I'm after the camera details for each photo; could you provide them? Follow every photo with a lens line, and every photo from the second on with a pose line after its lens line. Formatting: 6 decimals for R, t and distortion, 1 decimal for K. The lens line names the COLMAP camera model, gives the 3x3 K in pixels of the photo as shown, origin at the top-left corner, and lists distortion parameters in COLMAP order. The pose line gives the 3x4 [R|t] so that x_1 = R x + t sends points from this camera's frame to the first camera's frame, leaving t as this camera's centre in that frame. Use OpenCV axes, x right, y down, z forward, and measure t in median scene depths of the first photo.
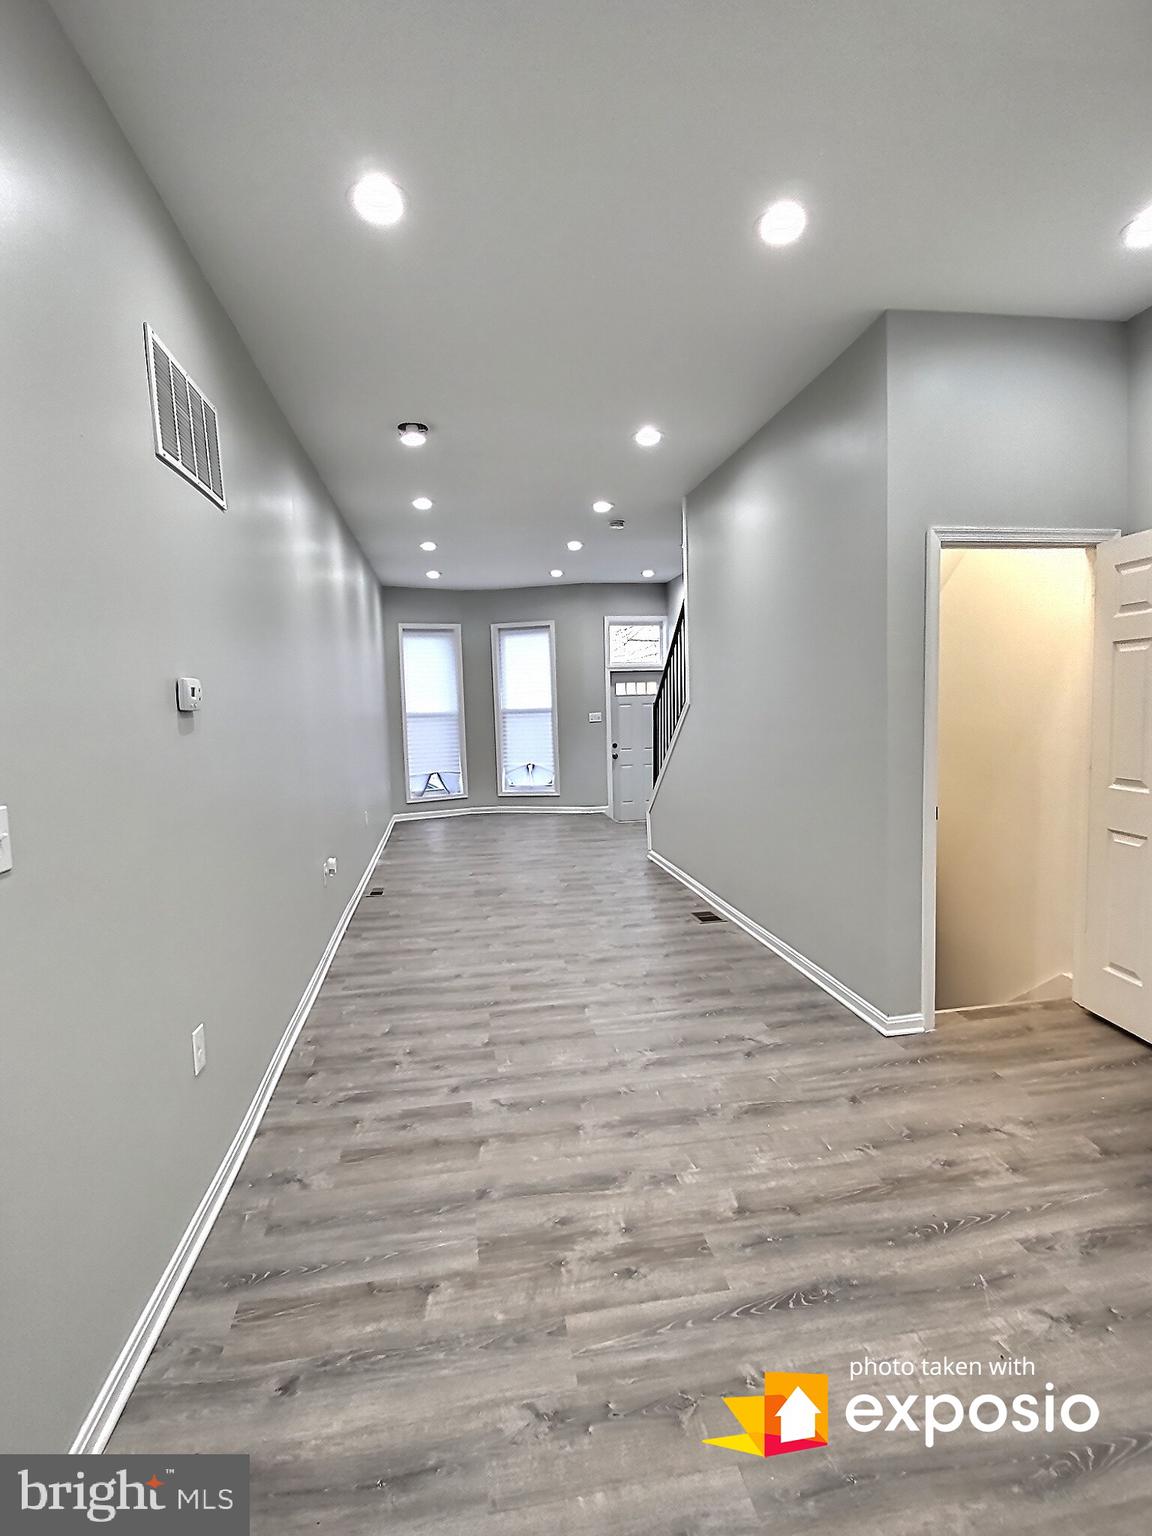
lens RADIAL K [[797.4, 0, 575.5], [0, 797.4, 770.8], [0, 0, 1]] dist [-0.002570, -0.008440]
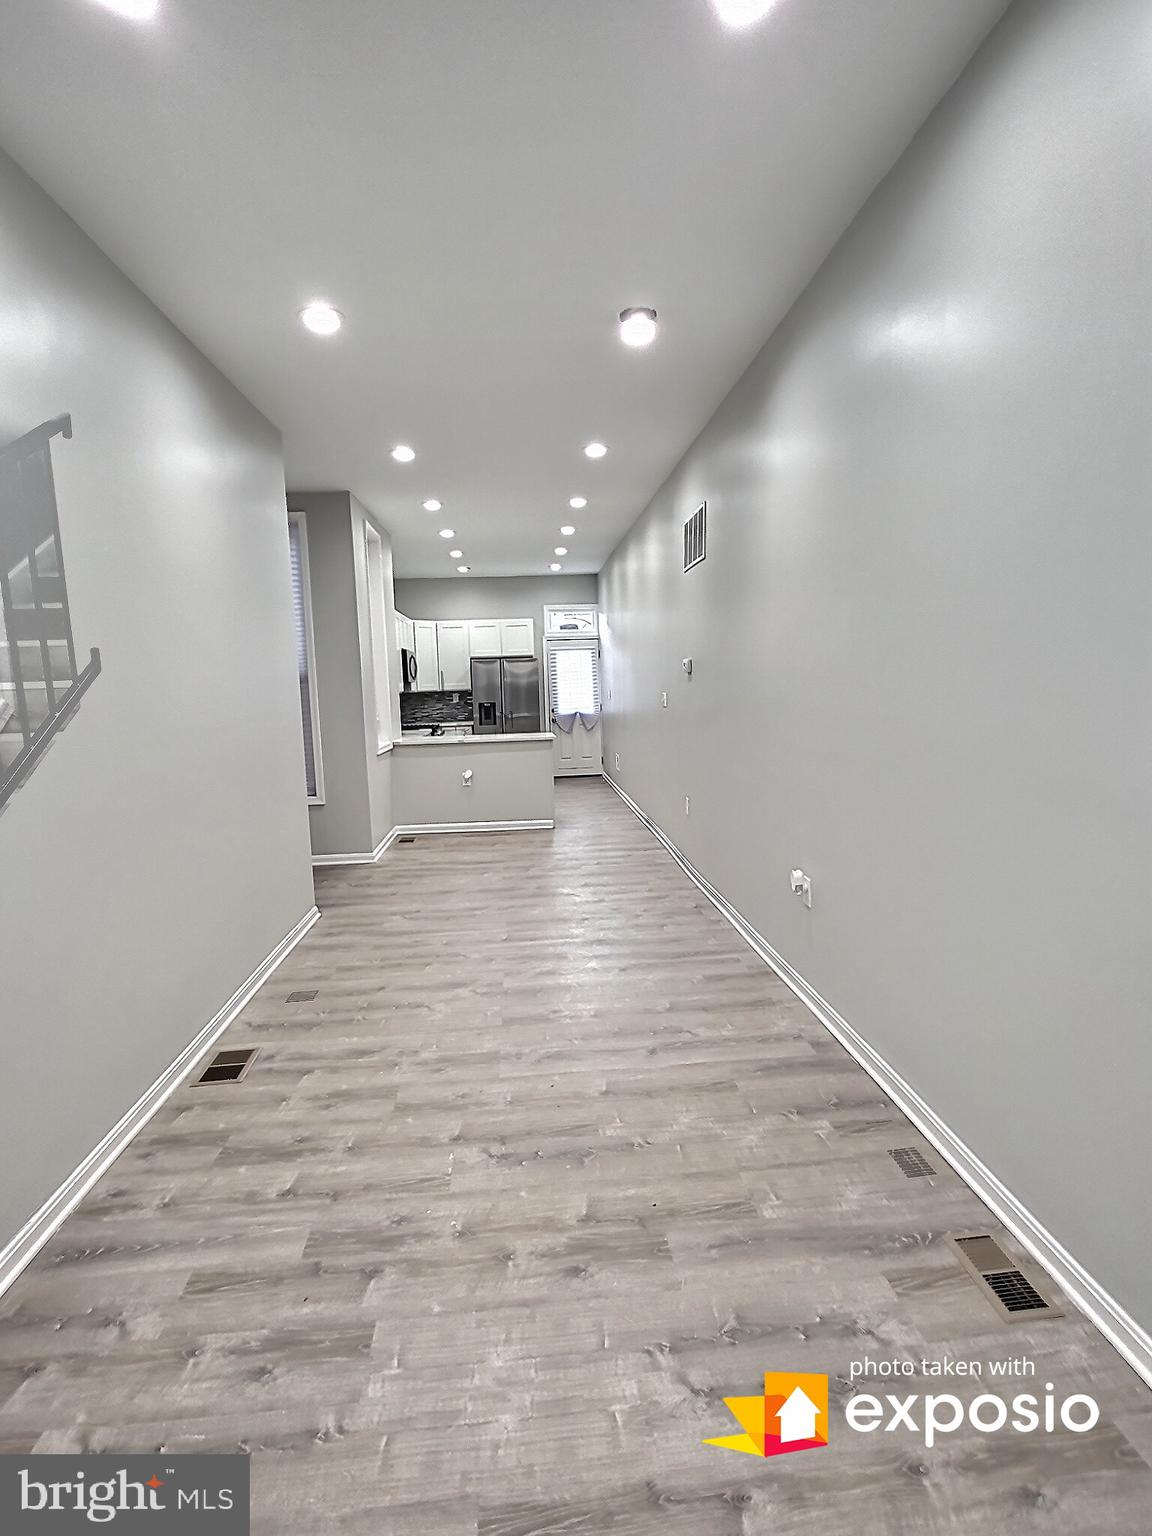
lens RADIAL K [[797.4, 0, 577.0], [0, 797.4, 766.7], [0, 0, 1]] dist [-0.002570, -0.008440]
pose [[-0.994452, 0.058259, 0.087581, -0.206490], [0.073977, 0.979268, 0.188577, -0.163303], [-0.074779, 0.194010, -0.978145, 2.038907]]
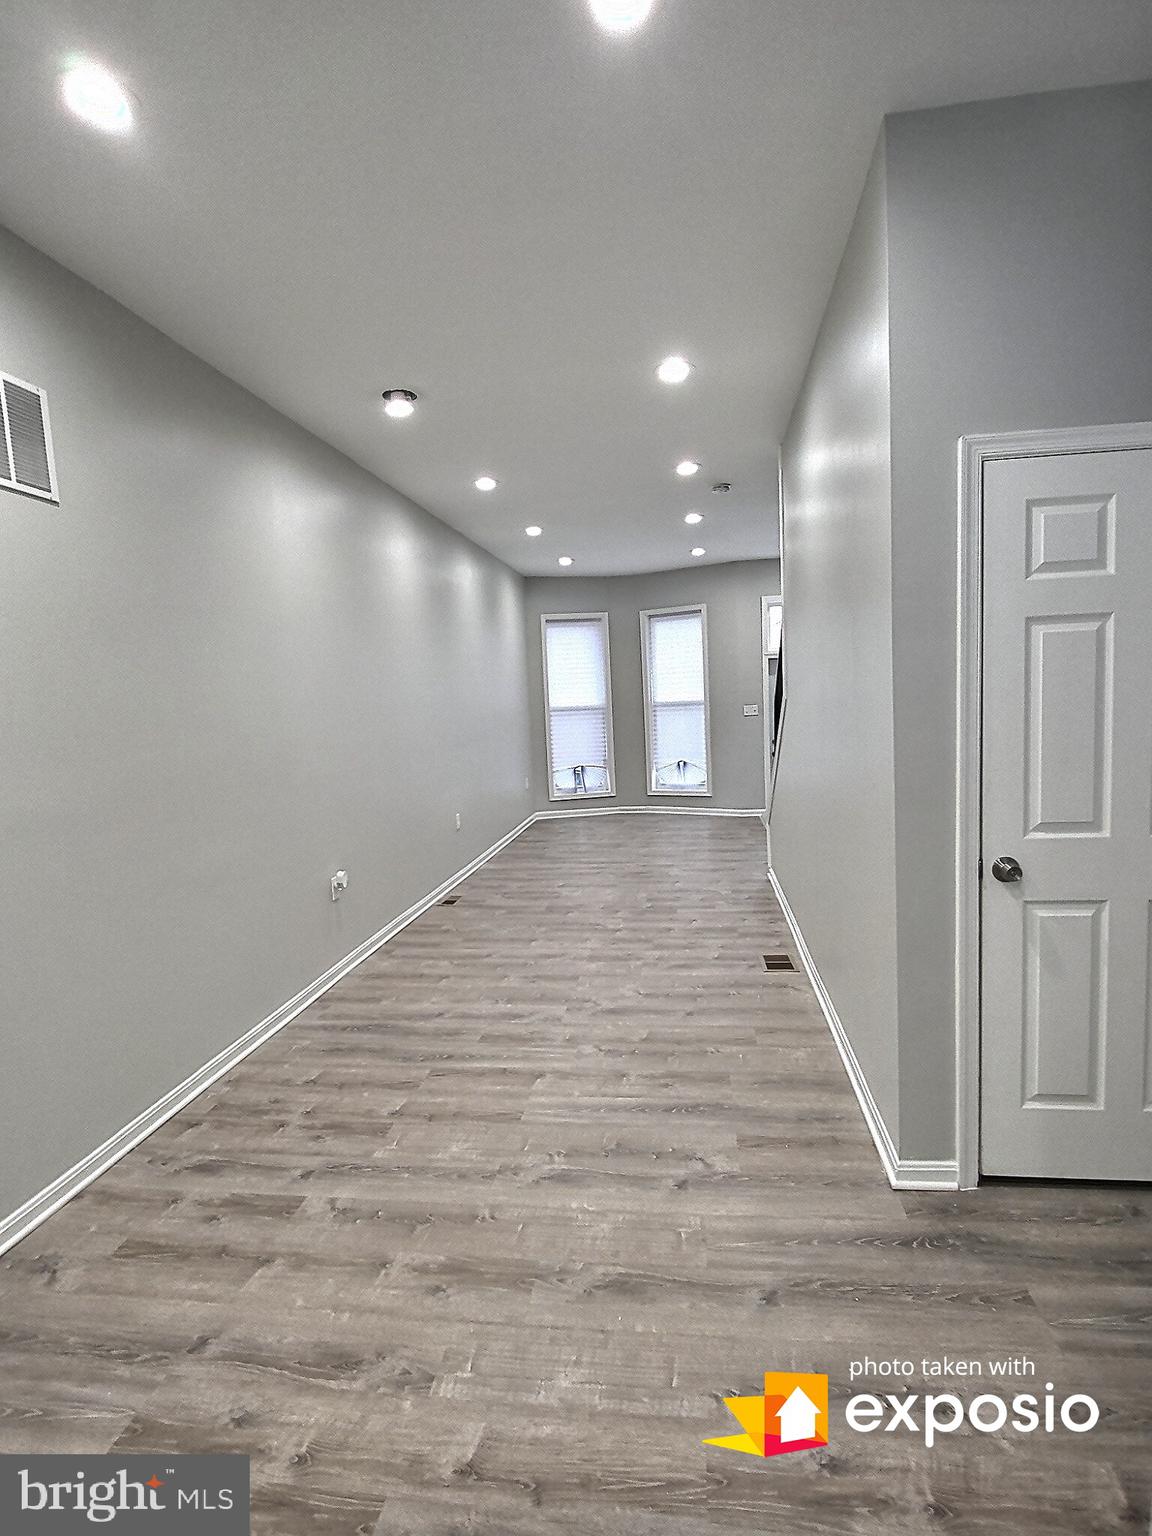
lens RADIAL K [[797.4, 0, 575.9], [0, 797.4, 774.3], [0, 0, 1]] dist [-0.002570, -0.008440]
pose [[0.953934, 0.016214, -0.299578, 0.281147], [-0.010248, 0.999717, 0.021474, -0.032392], [0.299841, -0.017415, 0.953830, 0.226814]]
